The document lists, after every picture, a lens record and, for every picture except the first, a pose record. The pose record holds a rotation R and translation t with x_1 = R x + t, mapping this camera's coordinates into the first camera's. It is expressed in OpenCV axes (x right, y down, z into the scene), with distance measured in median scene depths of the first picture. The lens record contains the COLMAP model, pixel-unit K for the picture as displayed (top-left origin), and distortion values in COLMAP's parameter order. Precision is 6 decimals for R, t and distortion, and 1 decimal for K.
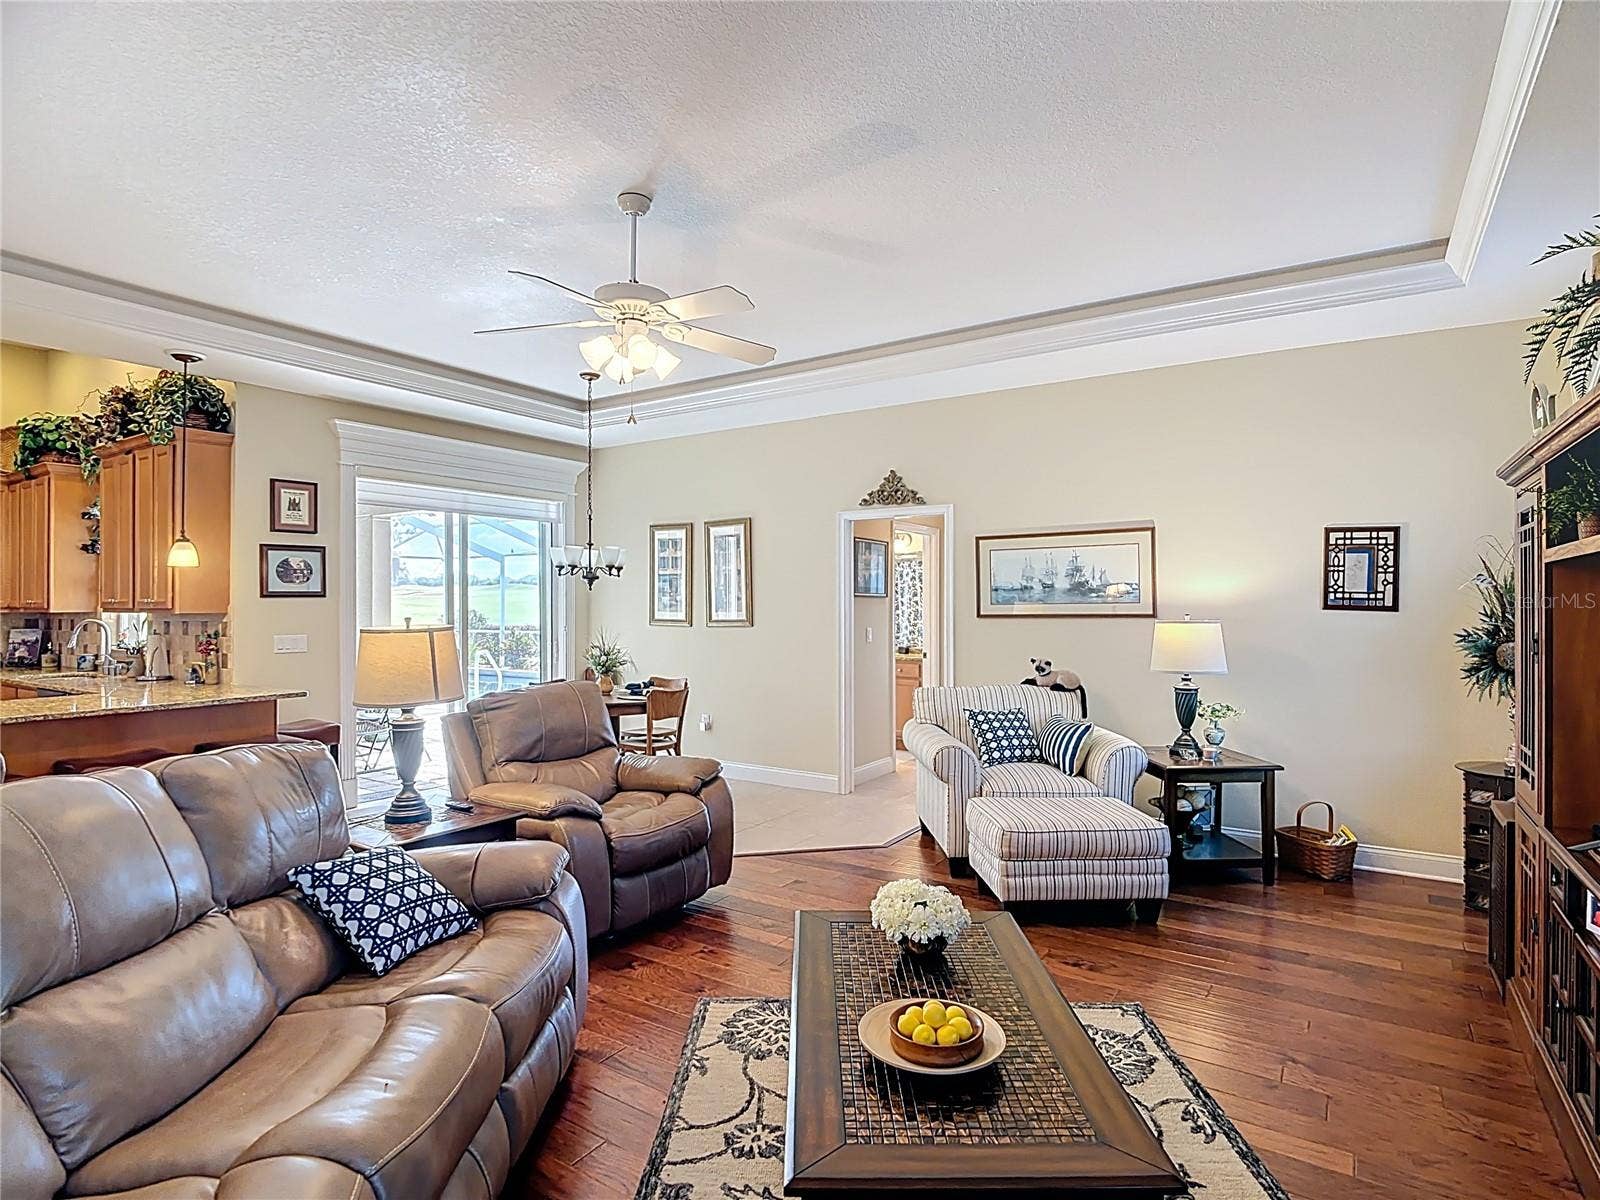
lens RADIAL K [[854.2, 0, 808.9], [0, 854.2, 602.0], [0, 0, 1]] dist [-0.004054, -0.005801]
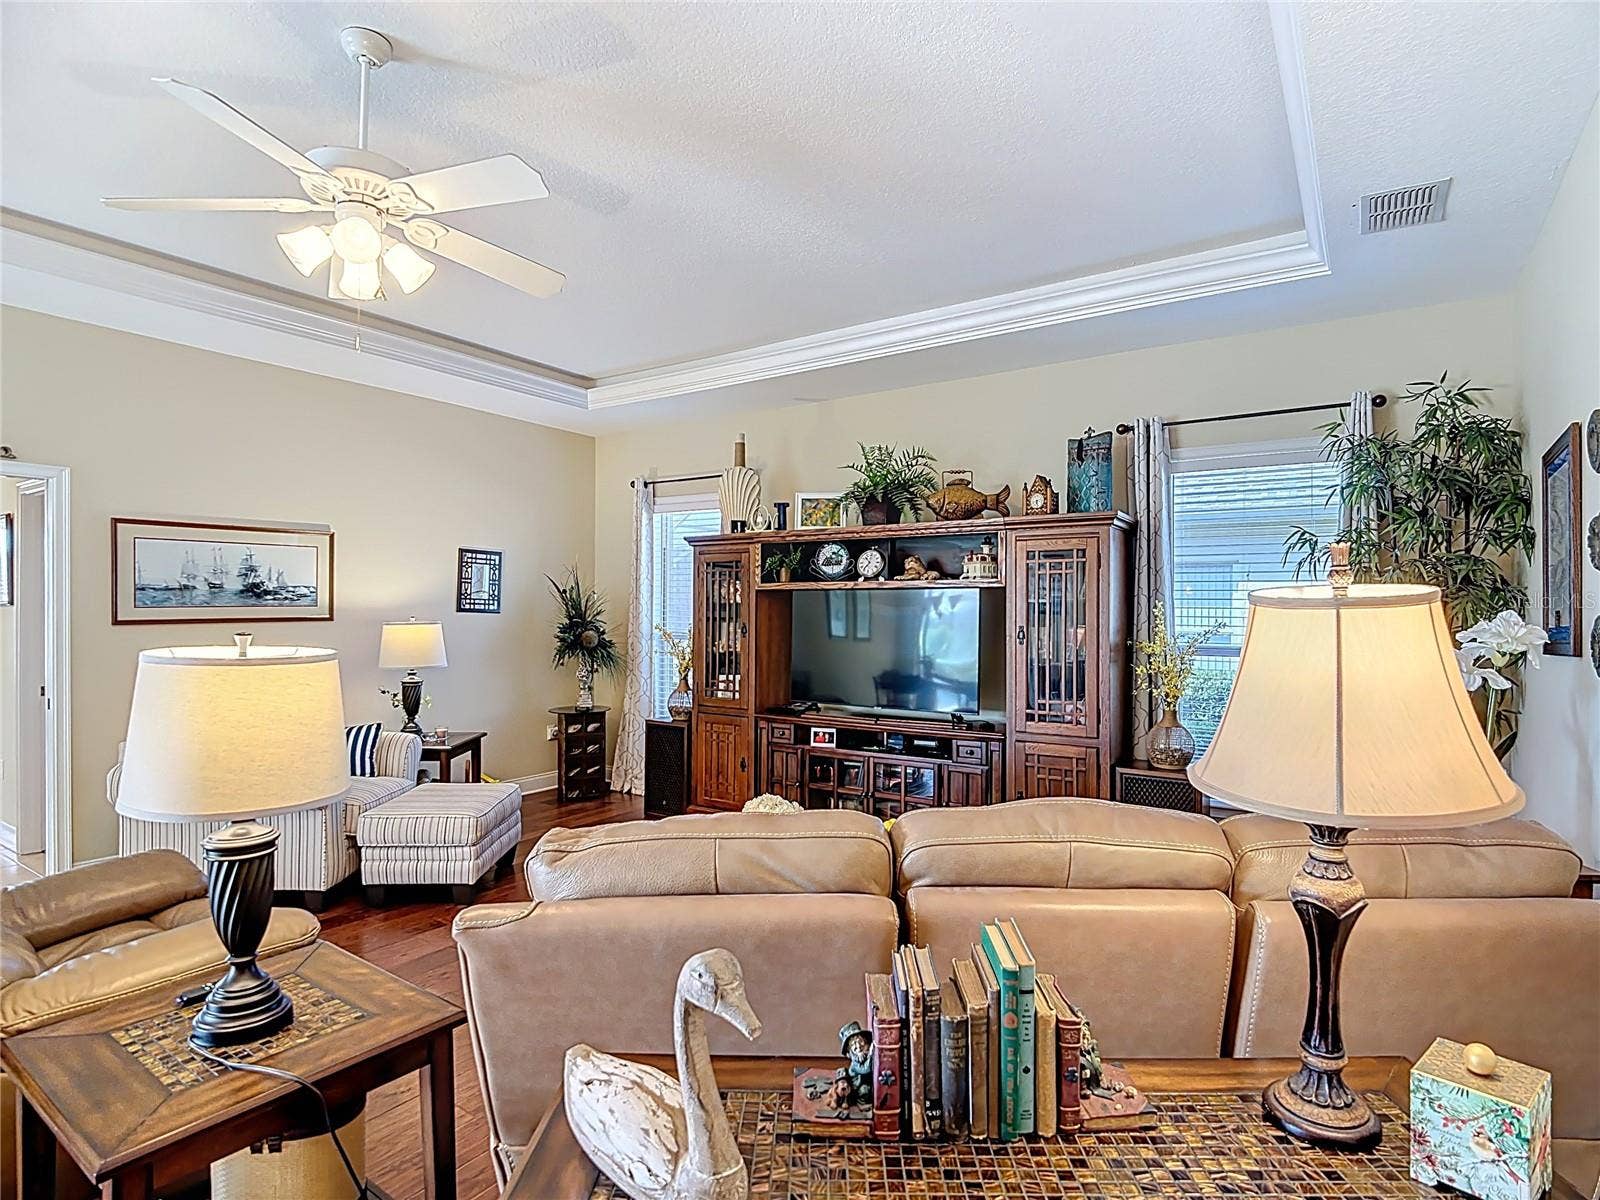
lens RADIAL K [[854.2, 0, 804.2], [0, 854.2, 606.7], [0, 0, 1]] dist [-0.004054, -0.005801]
pose [[0.024468, 0.003414, 0.999695, -0.582971], [-0.003106, 0.999990, -0.003339, 0.003156], [-0.999696, -0.003024, 0.024478, 0.387448]]
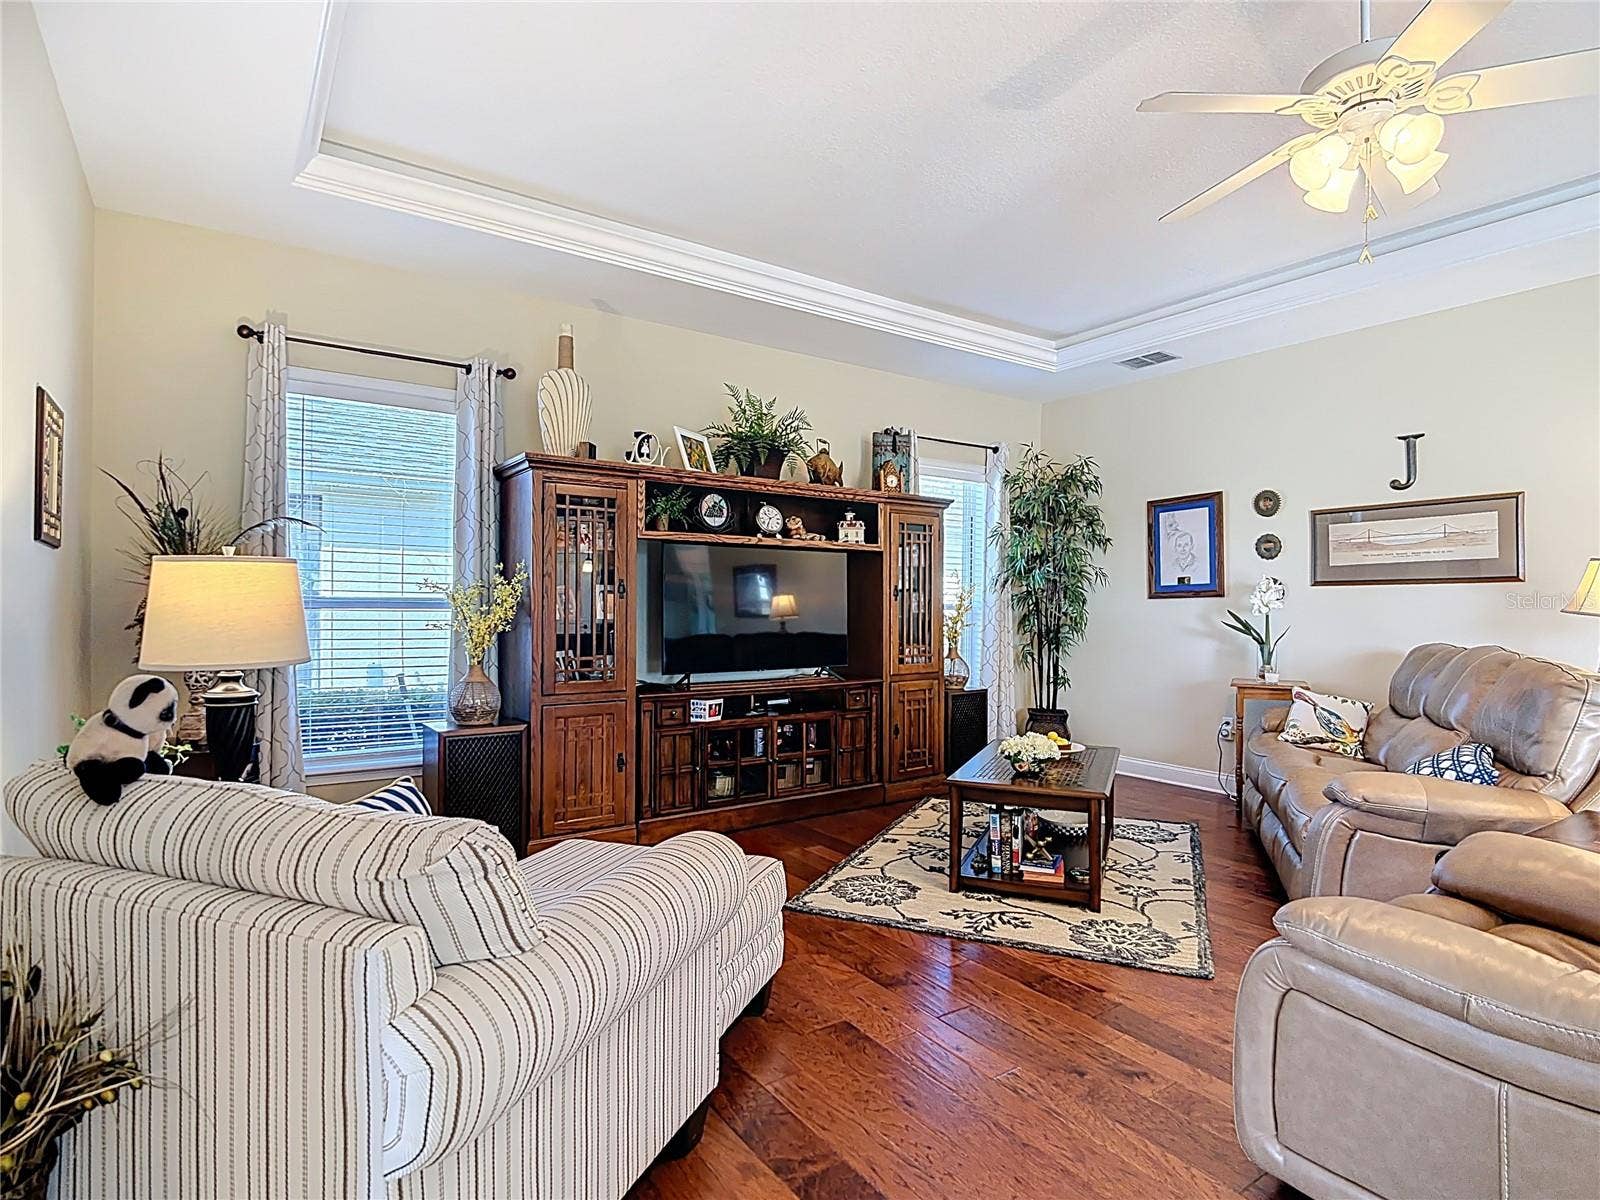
lens RADIAL K [[854.2, 0, 807.9], [0, 854.2, 610.2], [0, 0, 1]] dist [-0.004054, -0.005801]
pose [[-0.925264, -0.012233, 0.379126, -0.038112], [-0.008693, 0.999901, 0.011047, 0.036391], [-0.379224, 0.006926, -0.925279, 1.130979]]
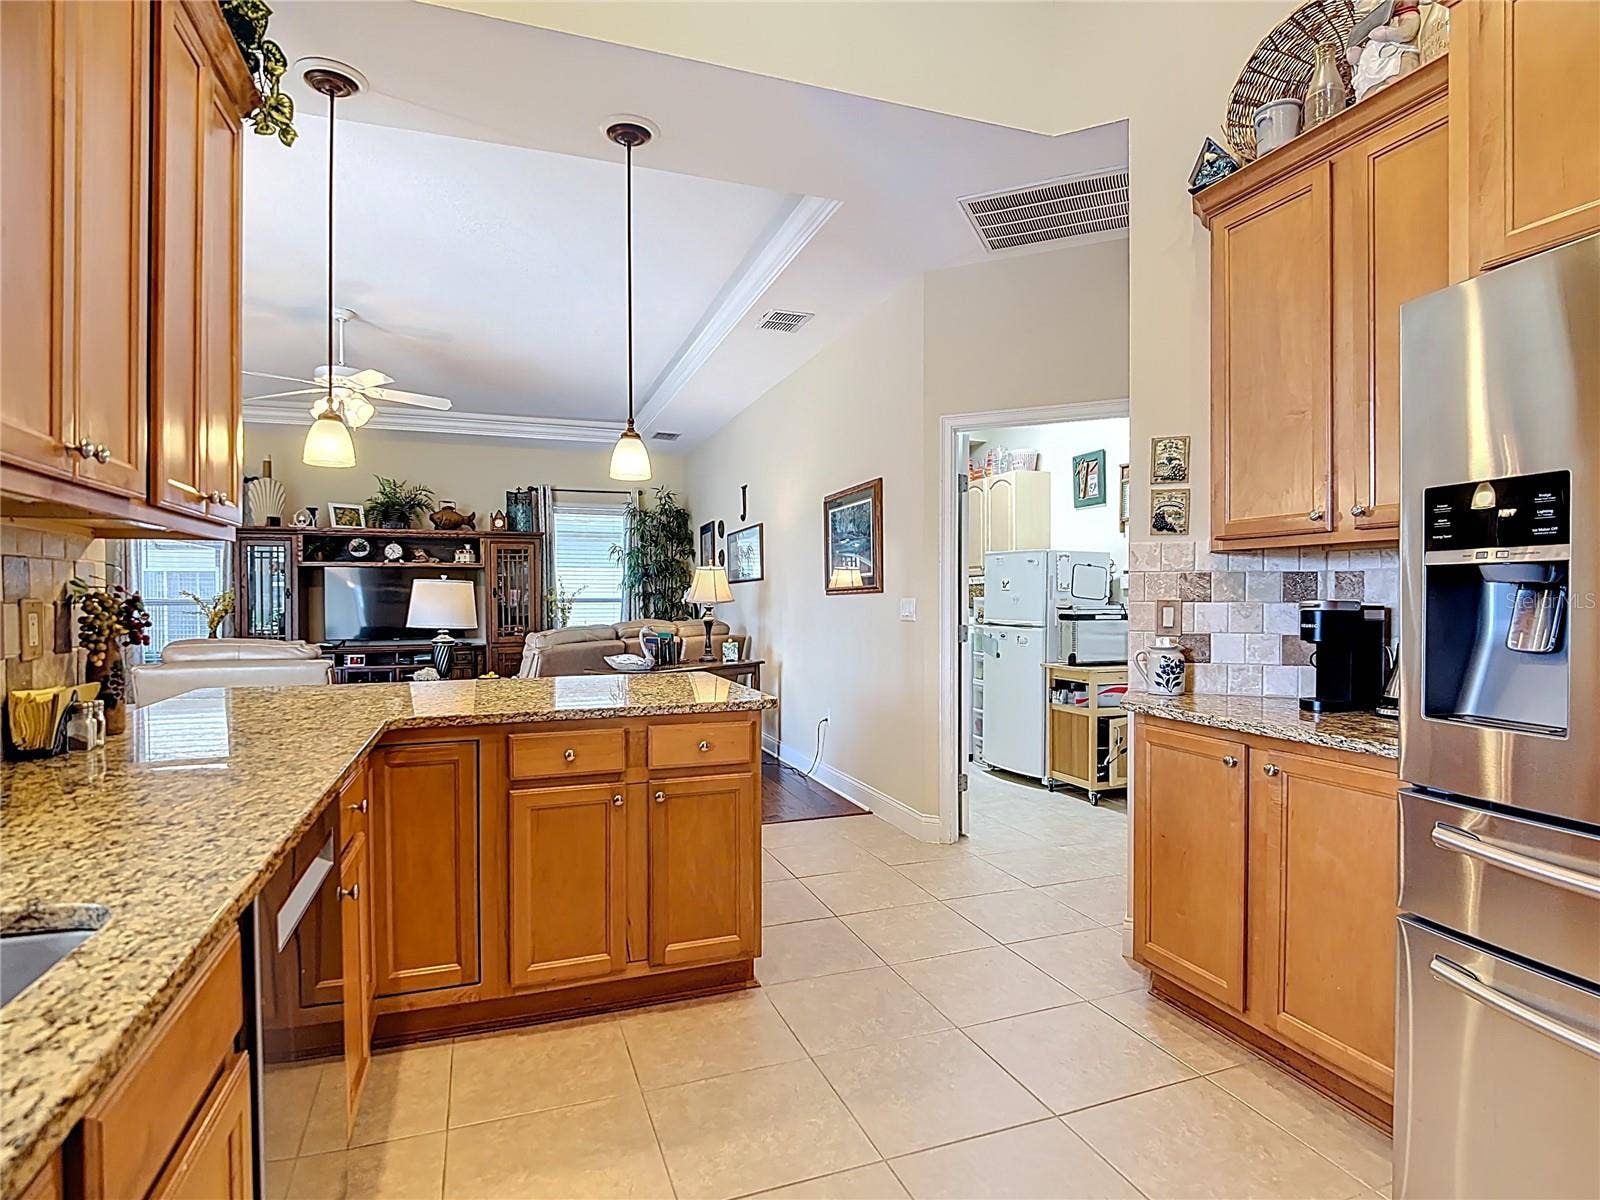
lens RADIAL K [[854.2, 0, 805.9], [0, 854.2, 605.5], [0, 0, 1]] dist [-0.004054, -0.005801]
pose [[-0.794504, -0.003563, 0.607248, -1.169620], [0.003006, 0.999947, 0.009800, 0.036294], [-0.607251, 0.009611, -0.794452, 1.097569]]
